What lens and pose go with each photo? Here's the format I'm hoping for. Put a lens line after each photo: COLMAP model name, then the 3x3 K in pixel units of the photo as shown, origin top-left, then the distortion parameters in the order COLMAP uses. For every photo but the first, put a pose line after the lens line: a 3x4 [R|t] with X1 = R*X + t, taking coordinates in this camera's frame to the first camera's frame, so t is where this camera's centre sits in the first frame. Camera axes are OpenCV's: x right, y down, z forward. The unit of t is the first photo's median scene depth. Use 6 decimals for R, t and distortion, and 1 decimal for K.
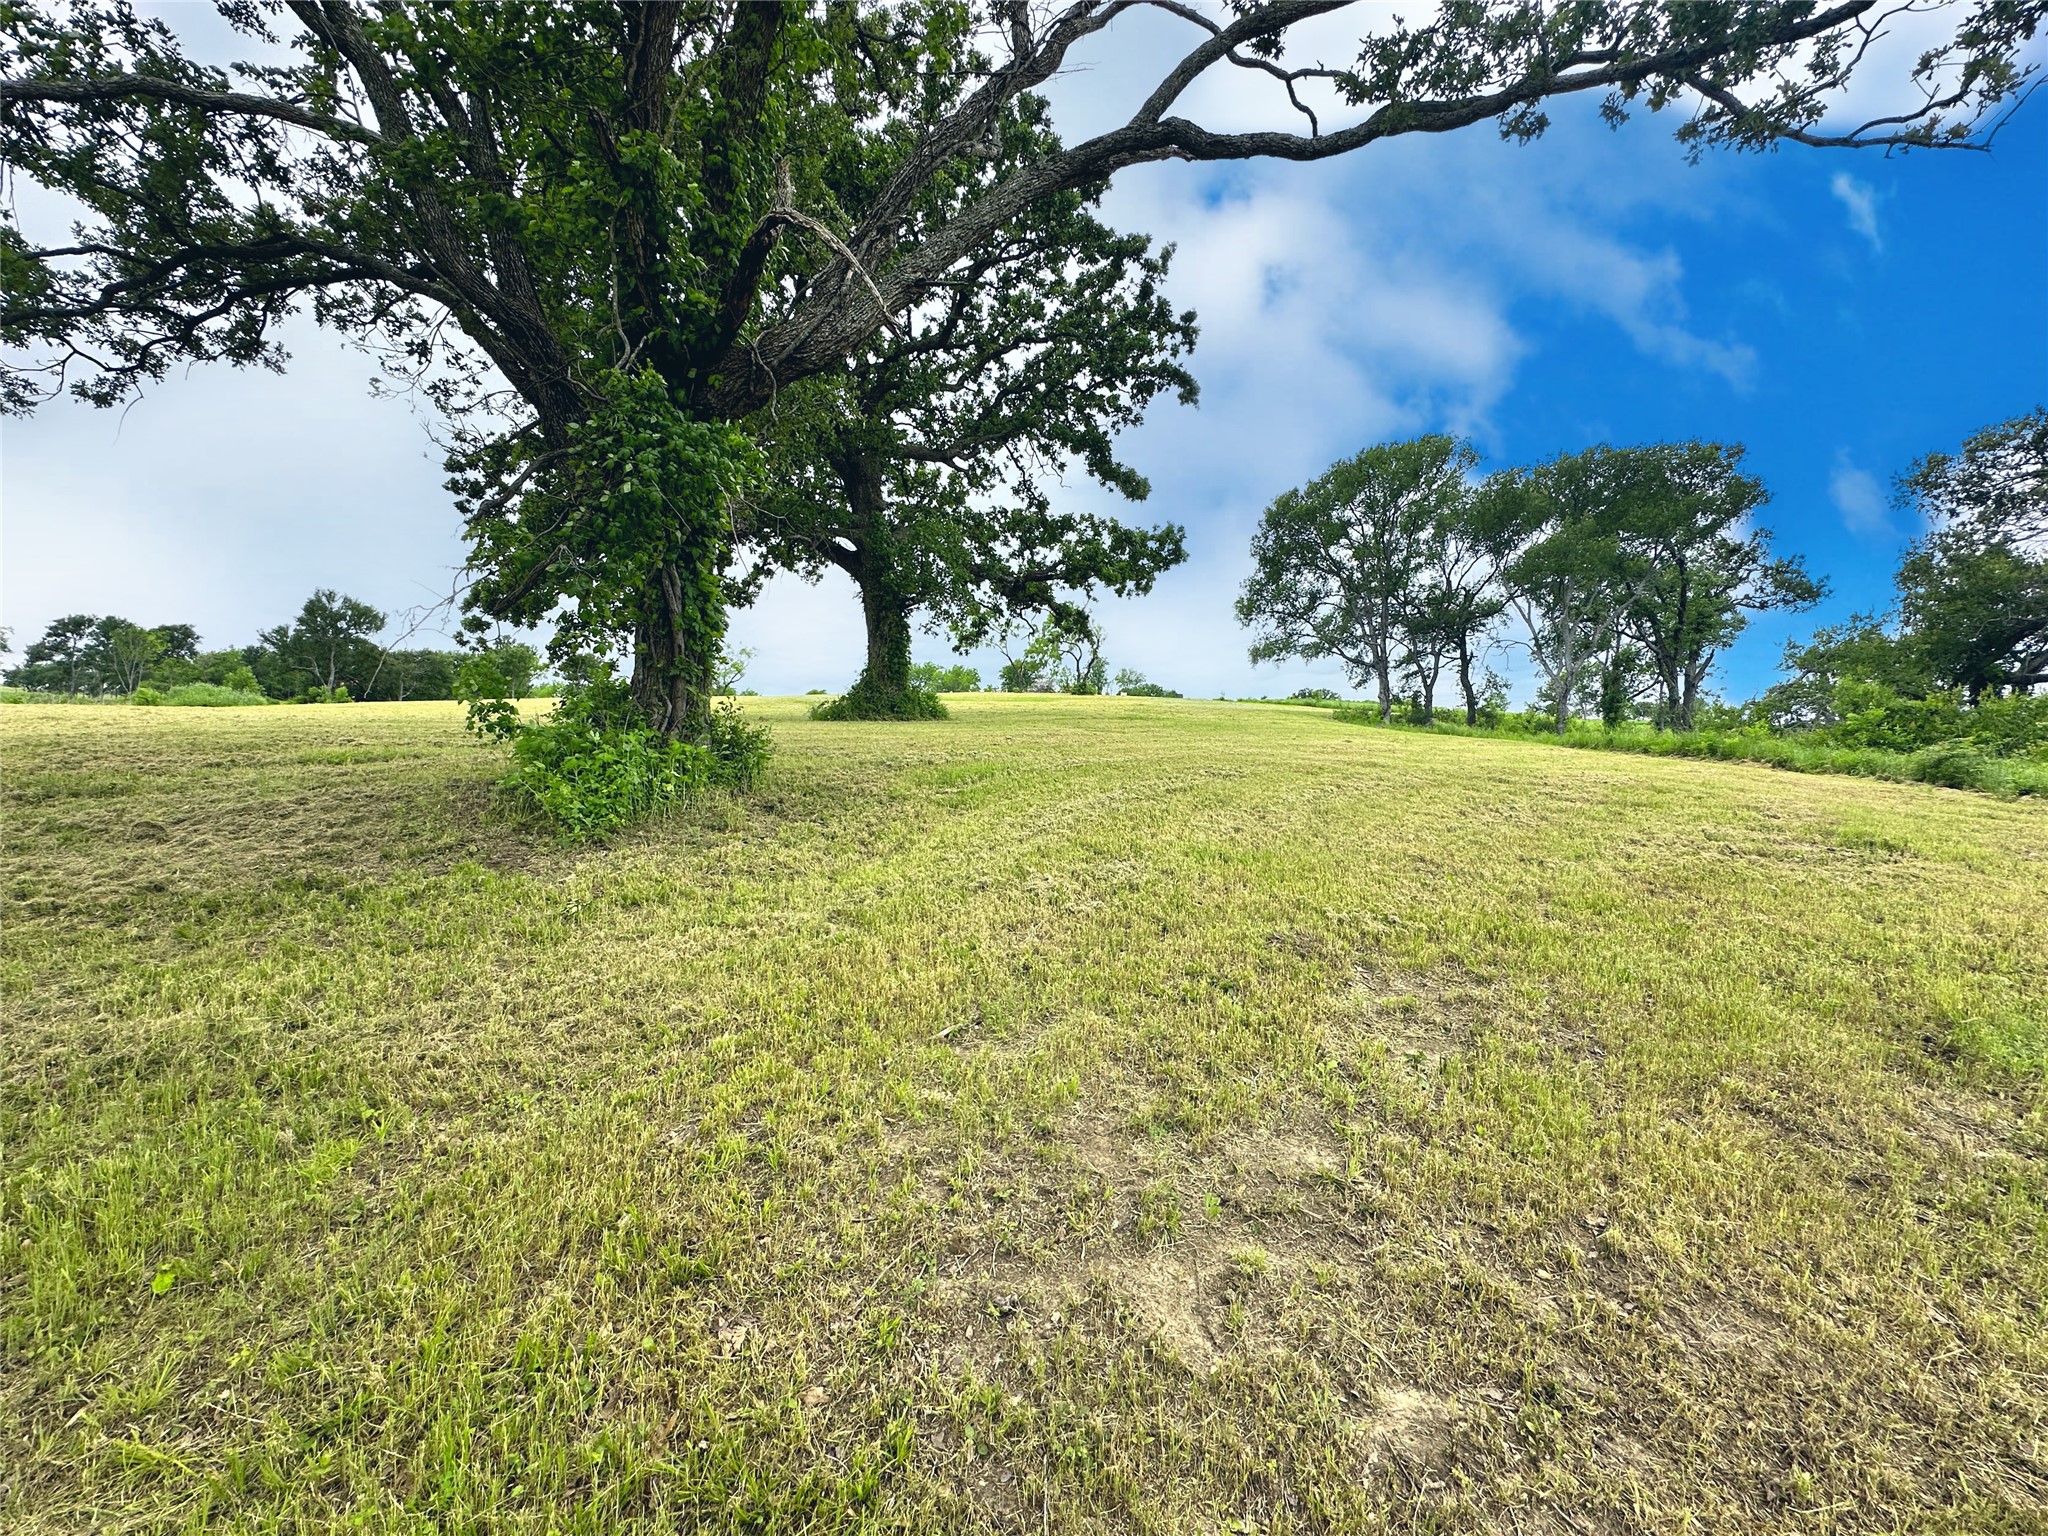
lens RADIAL K [[815.2, 0, 1022.3], [0, 815.2, 778.5], [0, 0, 1]] dist [-0.001069, 0.000500]
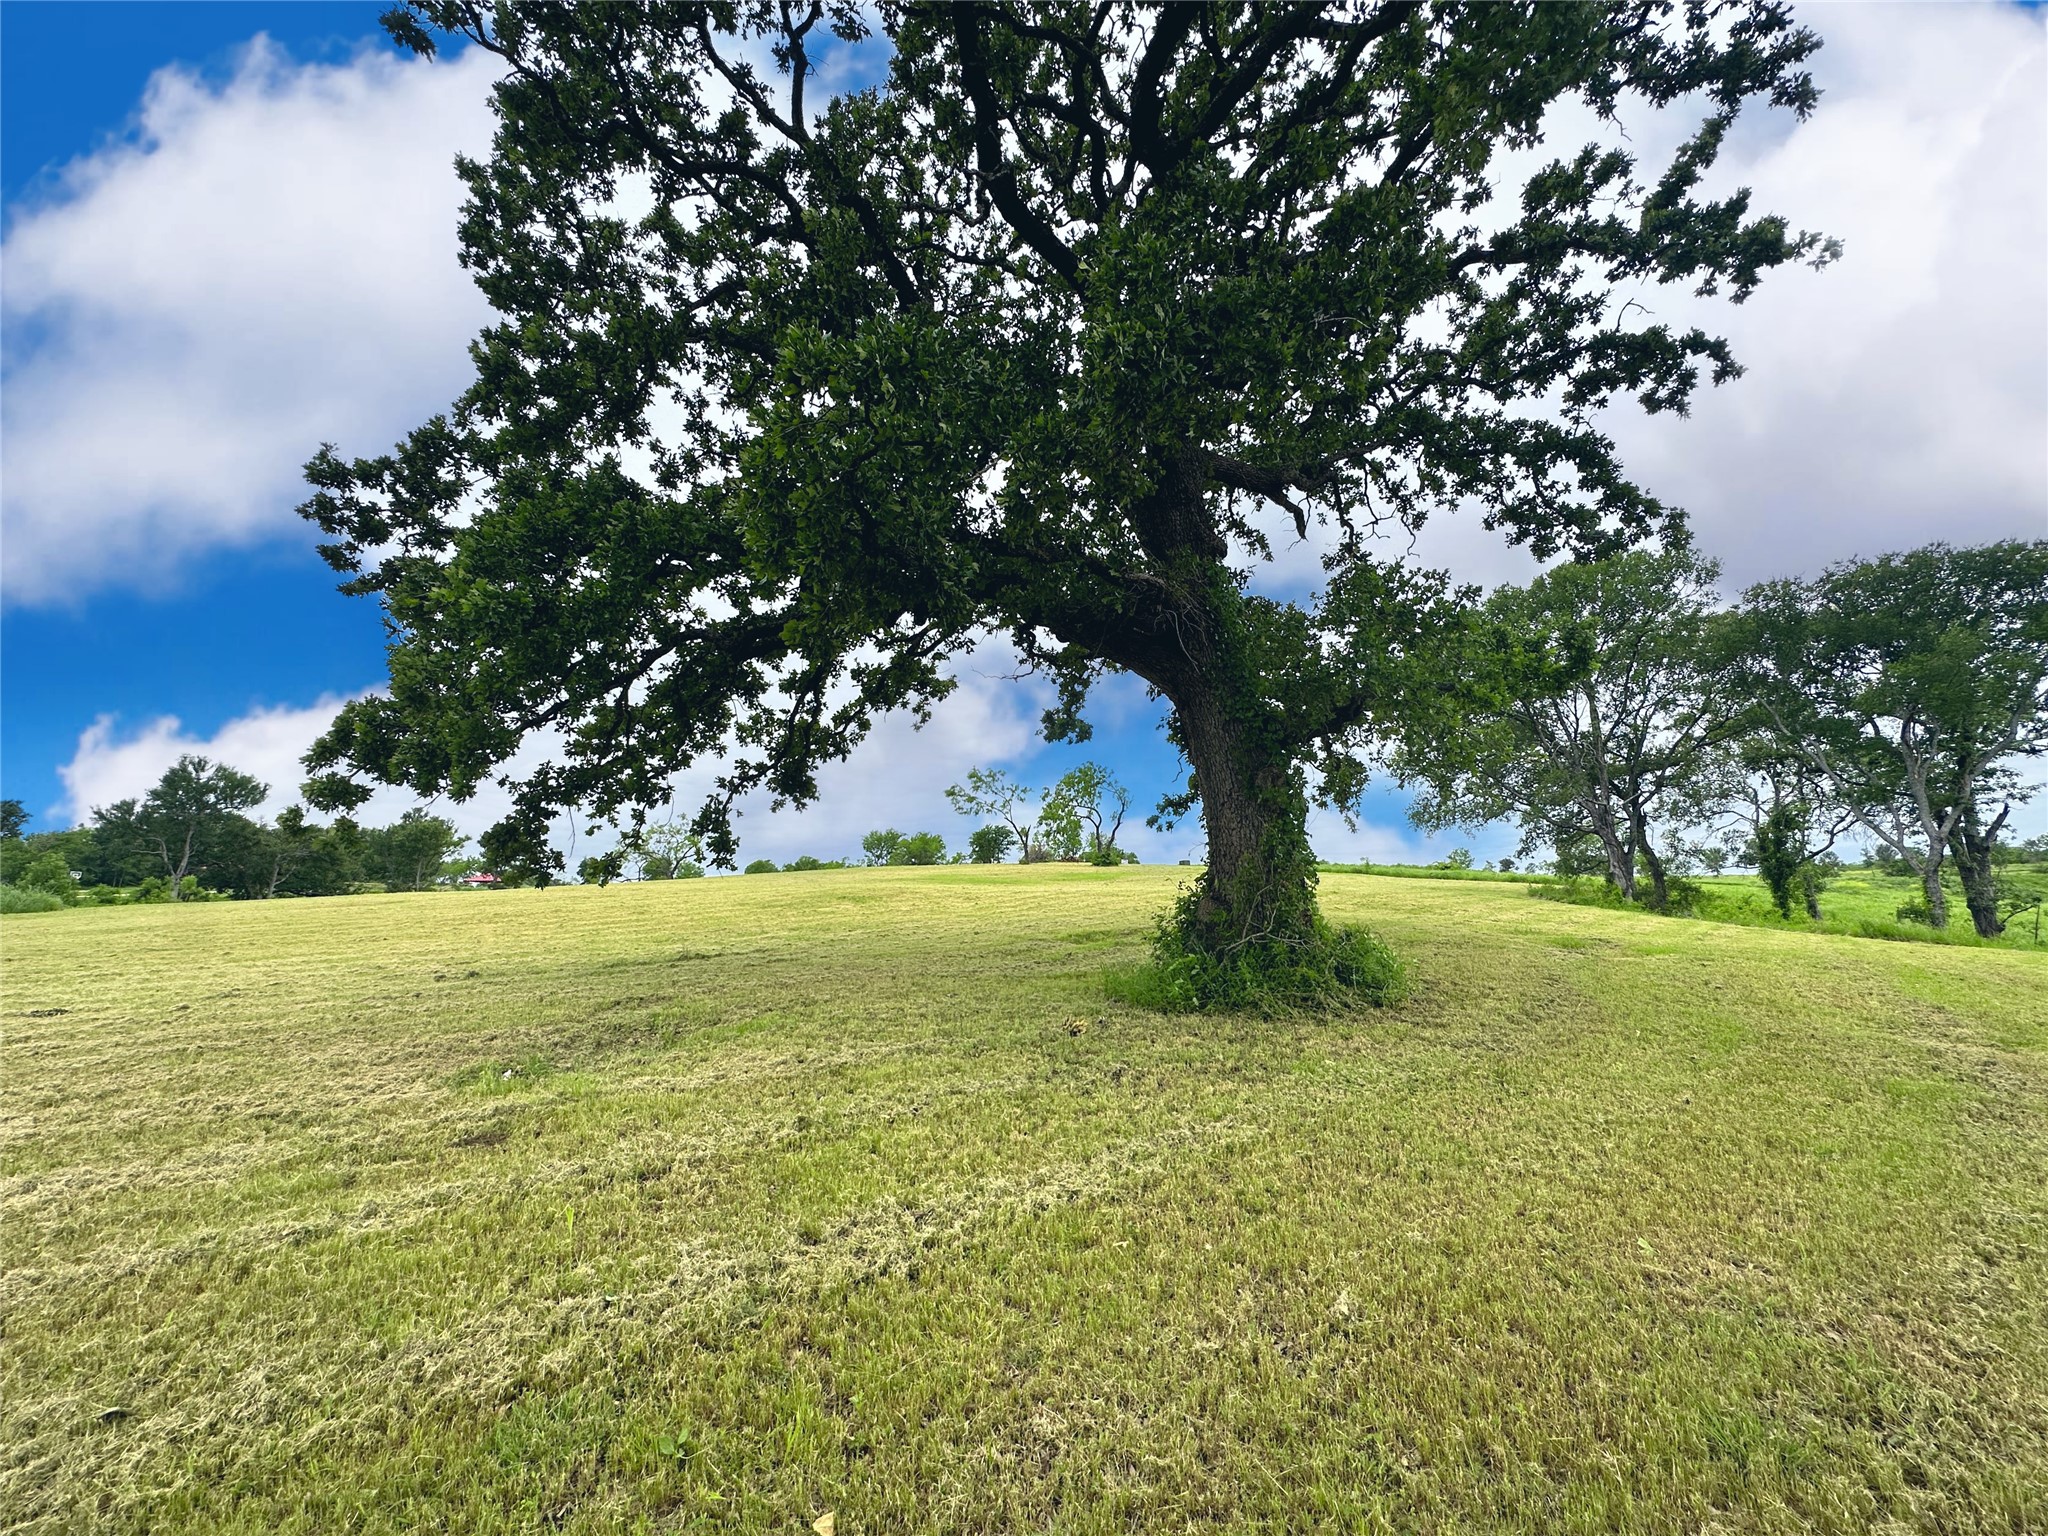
lens RADIAL K [[815.2, 0, 1022.3], [0, 815.2, 778.5], [0, 0, 1]] dist [-0.001069, 0.000500]
pose [[0.996857, -0.012075, 0.078296, -0.229463], [0.027310, 0.980114, -0.196546, -0.069014], [-0.074366, 0.198067, 0.977363, 0.375134]]
